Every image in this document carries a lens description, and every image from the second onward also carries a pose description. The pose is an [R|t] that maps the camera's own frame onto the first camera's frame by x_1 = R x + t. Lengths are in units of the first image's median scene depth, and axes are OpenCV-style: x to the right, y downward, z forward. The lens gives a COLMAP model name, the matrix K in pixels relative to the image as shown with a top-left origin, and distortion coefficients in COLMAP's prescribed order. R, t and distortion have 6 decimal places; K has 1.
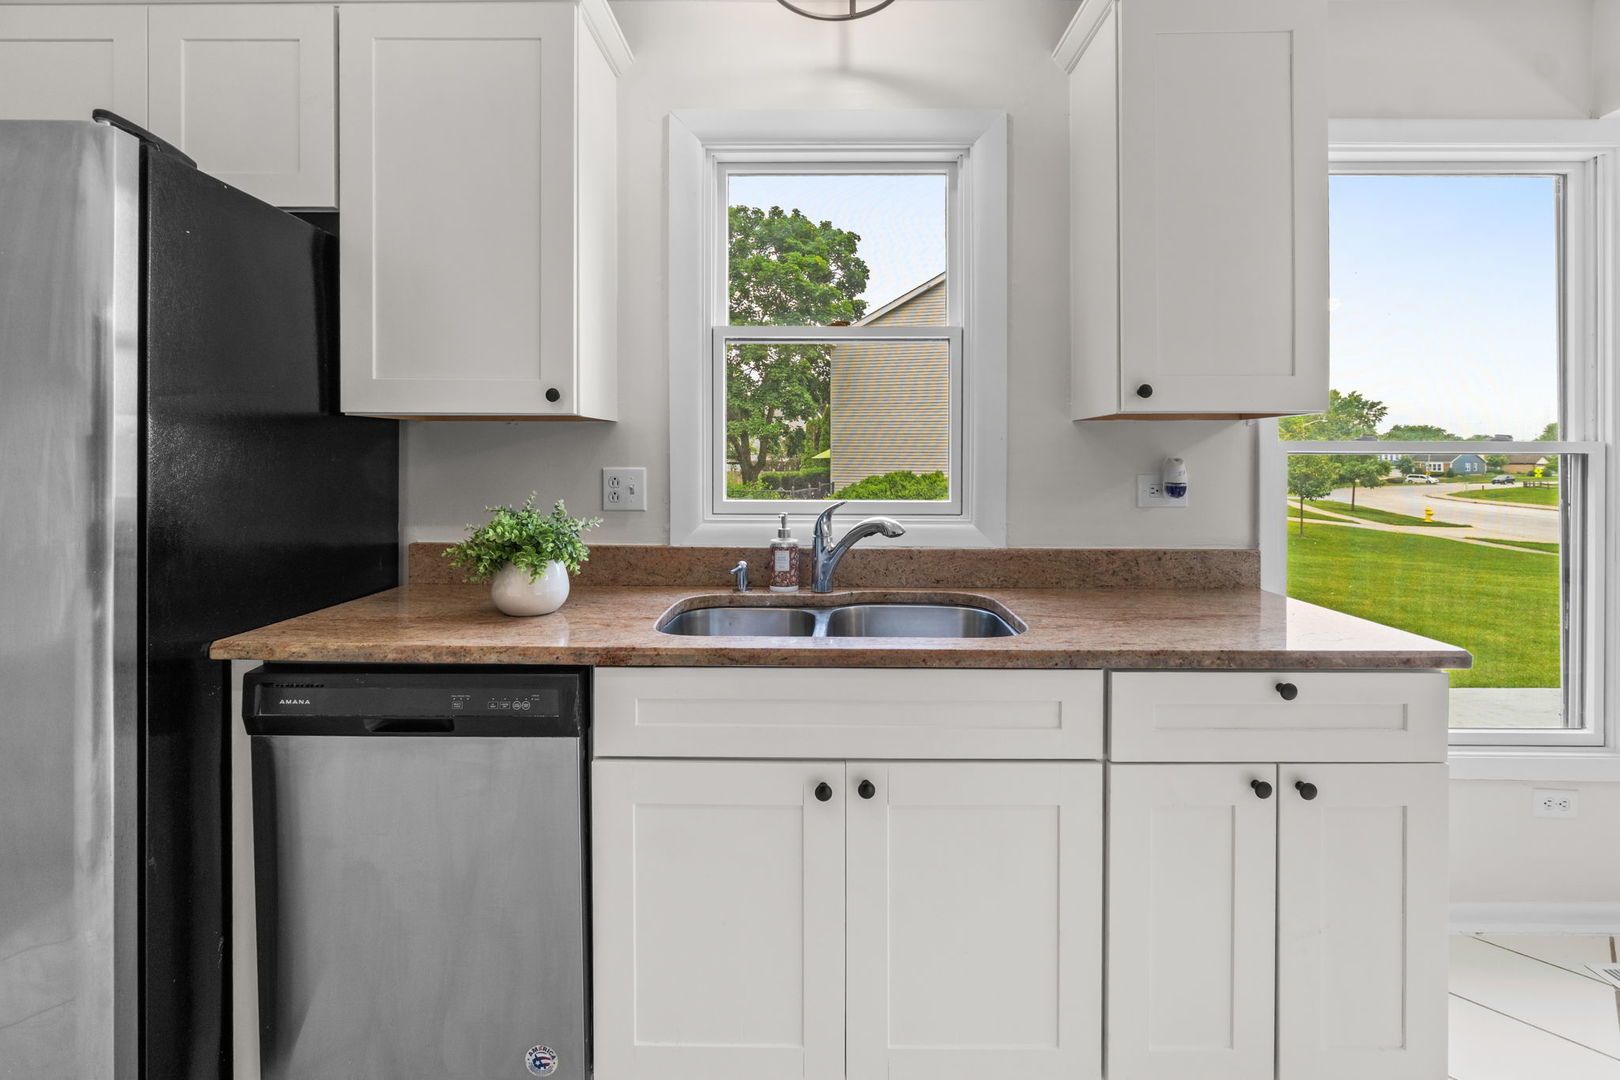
lens RADIAL K [[713.5, 0, 811.3], [0, 713.5, 468.0], [0, 0, 1]] dist [-0.009148, 0.000884]
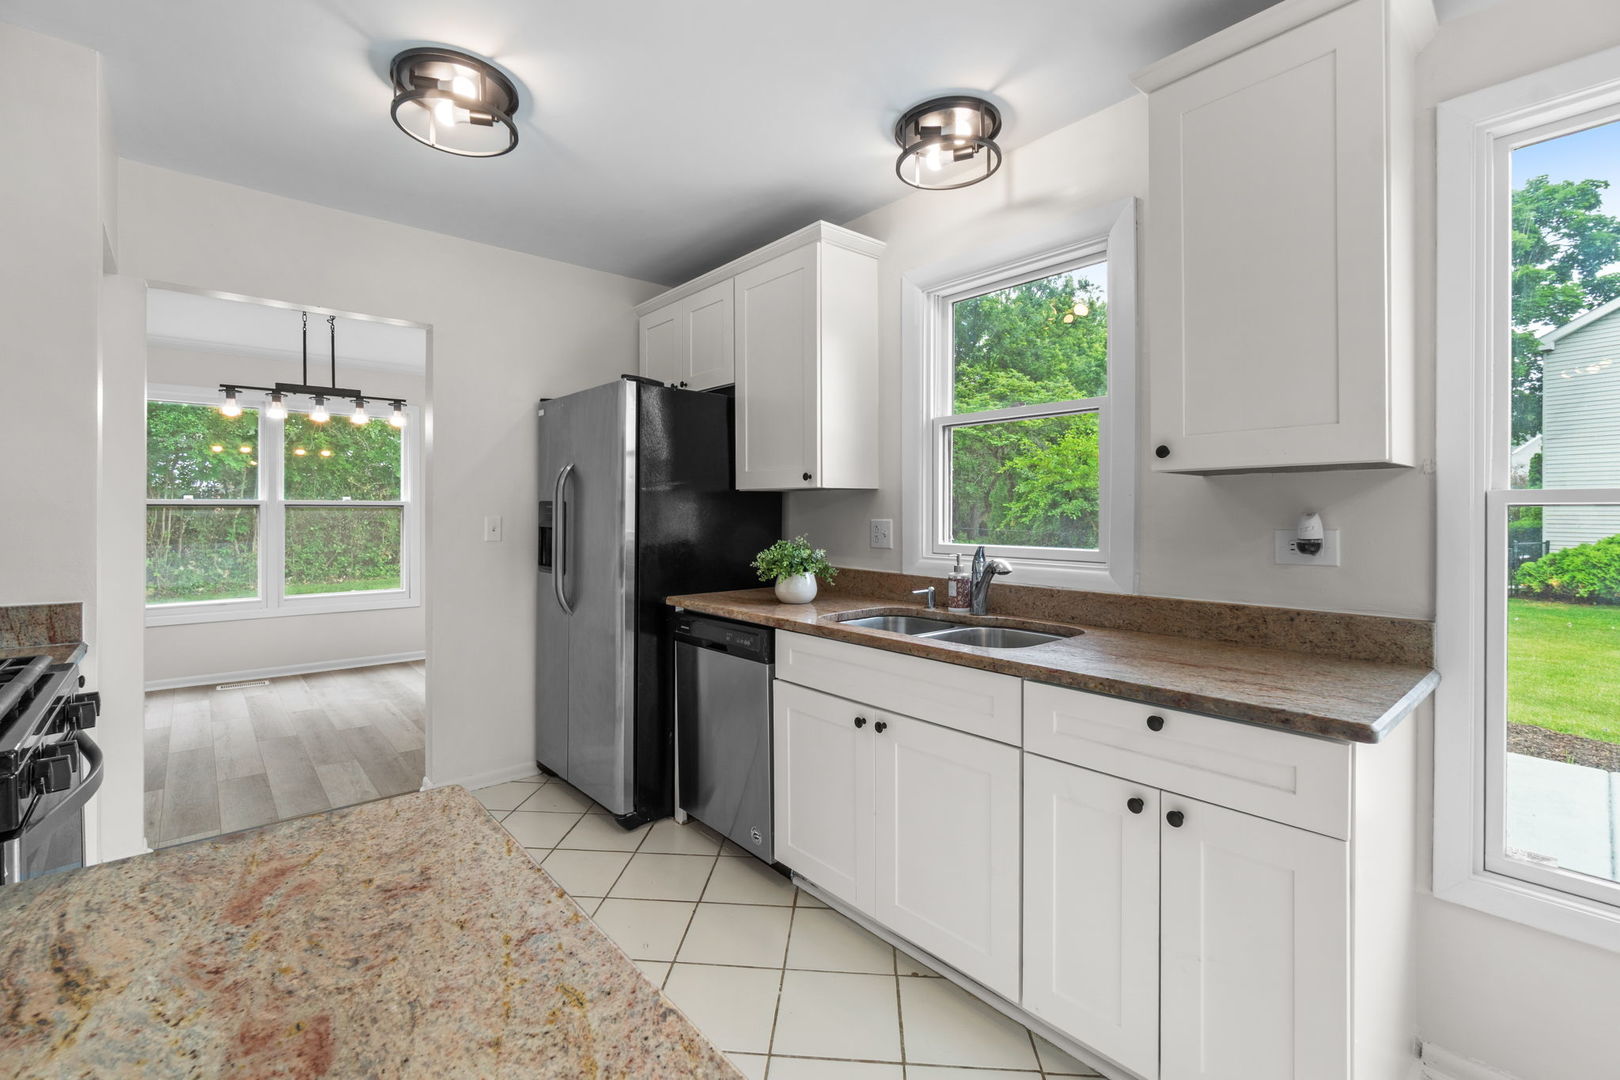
lens RADIAL K [[713.5, 0, 820.9], [0, 713.5, 512.8], [0, 0, 1]] dist [-0.009148, 0.000884]
pose [[0.672503, -0.000314, -0.740094, 0.794733], [-0.005577, 0.999969, -0.005491, -0.005550], [0.740073, 0.007820, 0.672481, -0.102851]]
